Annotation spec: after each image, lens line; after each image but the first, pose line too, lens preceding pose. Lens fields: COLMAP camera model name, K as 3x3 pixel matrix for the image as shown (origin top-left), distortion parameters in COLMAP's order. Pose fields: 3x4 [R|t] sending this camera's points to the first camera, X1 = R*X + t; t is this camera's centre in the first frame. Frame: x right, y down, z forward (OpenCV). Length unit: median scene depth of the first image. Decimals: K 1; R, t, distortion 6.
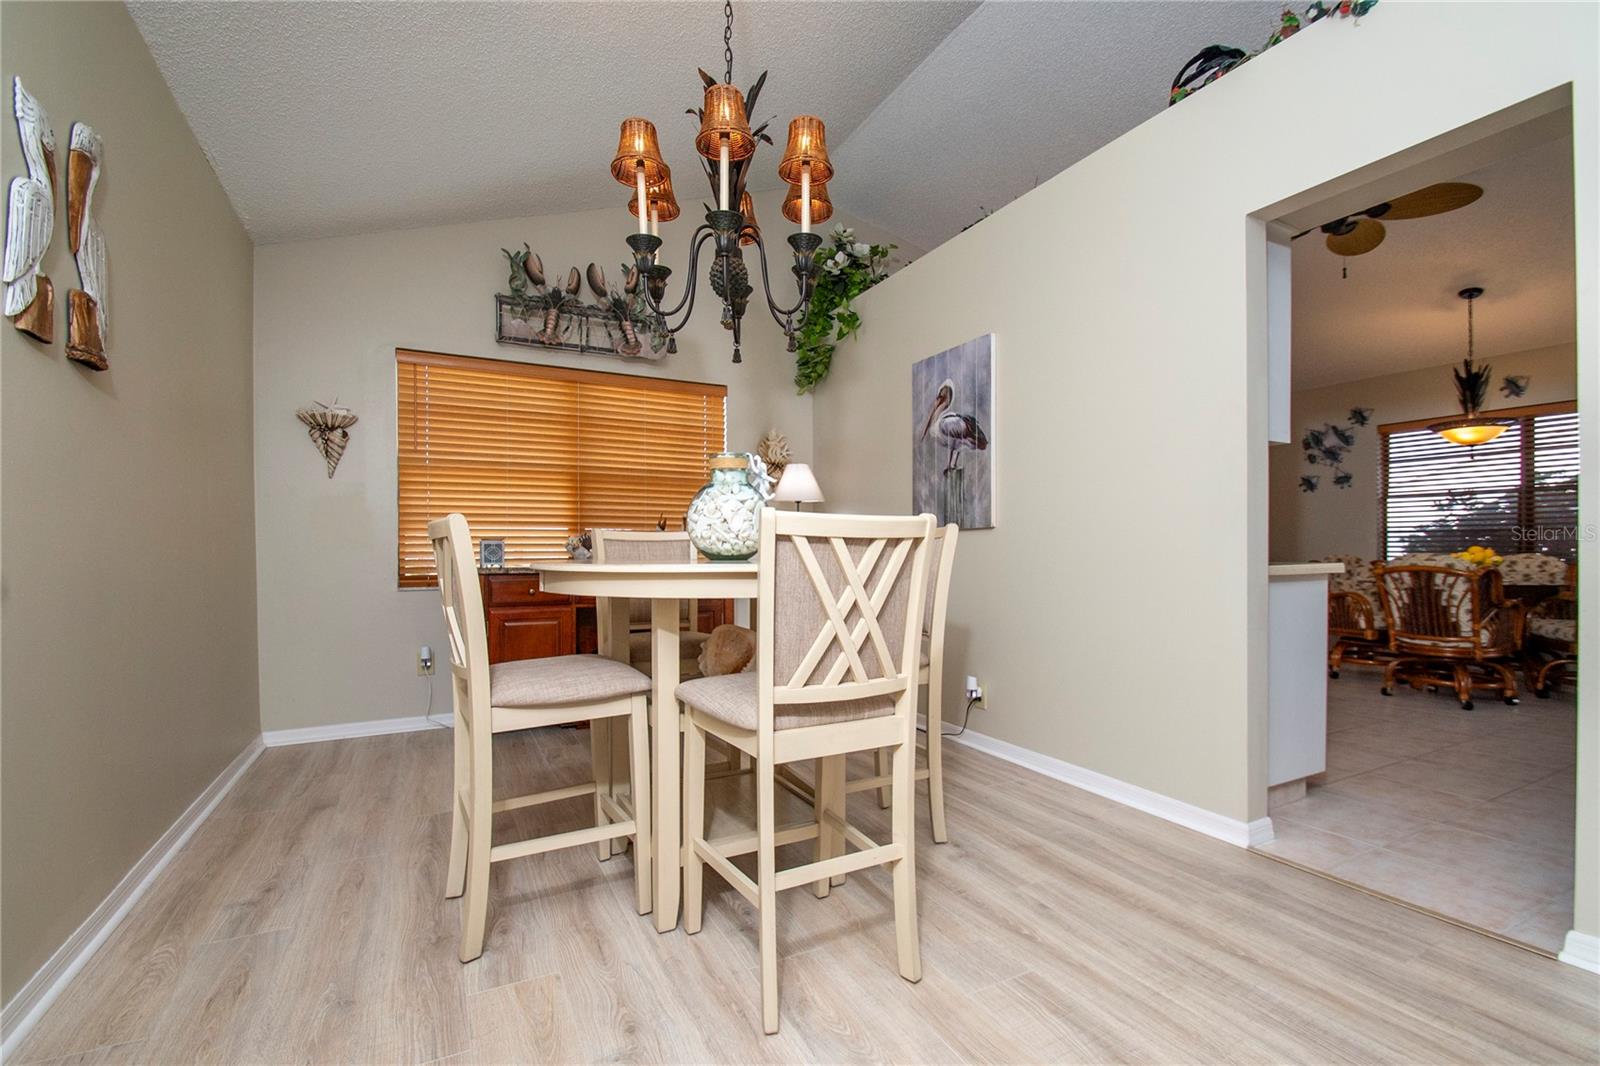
lens RADIAL K [[698.7, 0, 804.5], [0, 698.7, 553.5], [0, 0, 1]] dist [0.006021, -0.012090]
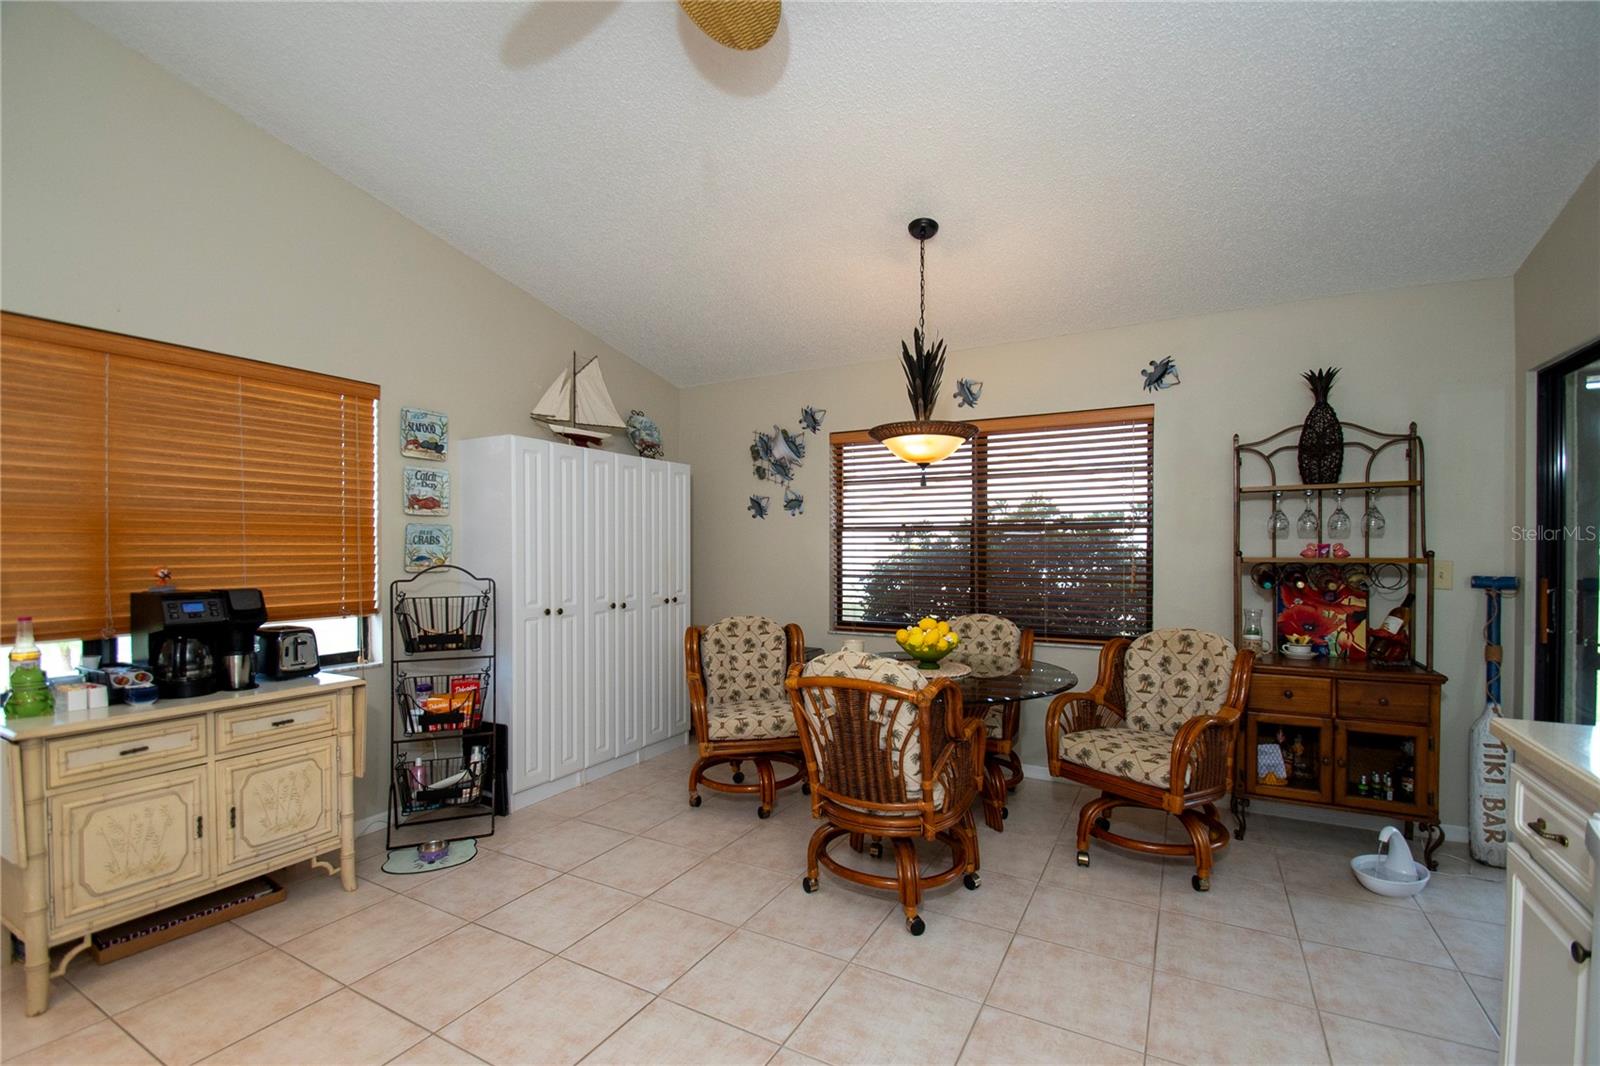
lens RADIAL K [[698.7, 0, 795.1], [0, 698.7, 553.9], [0, 0, 1]] dist [0.006021, -0.012090]
pose [[0.840847, -0.002467, 0.541267, 0.548817], [0.002219, 0.999997, 0.001110, -0.079106], [-0.541268, 0.000267, 0.840850, 0.559112]]
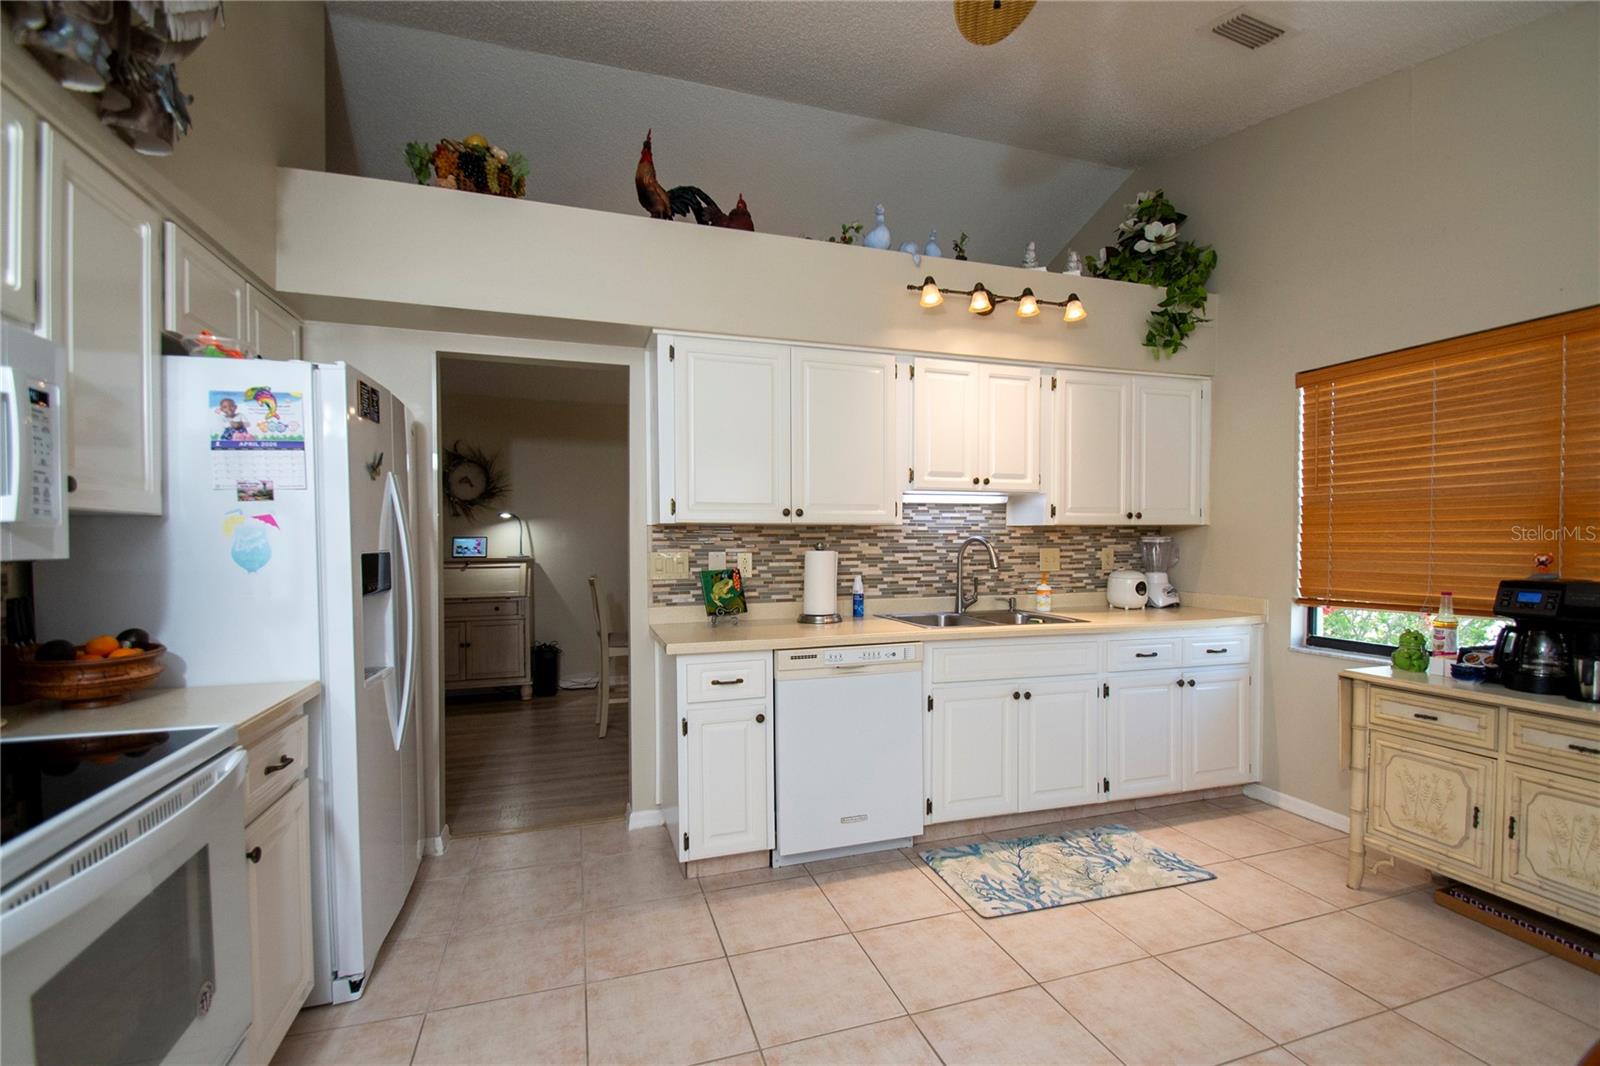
lens RADIAL K [[698.7, 0, 801.4], [0, 698.7, 555.5], [0, 0, 1]] dist [0.006021, -0.012090]
pose [[-0.171417, 0.024790, -0.984887, 1.033454], [-0.002770, 0.999667, 0.025644, -0.079480], [0.985195, 0.007124, -0.171291, 0.832522]]
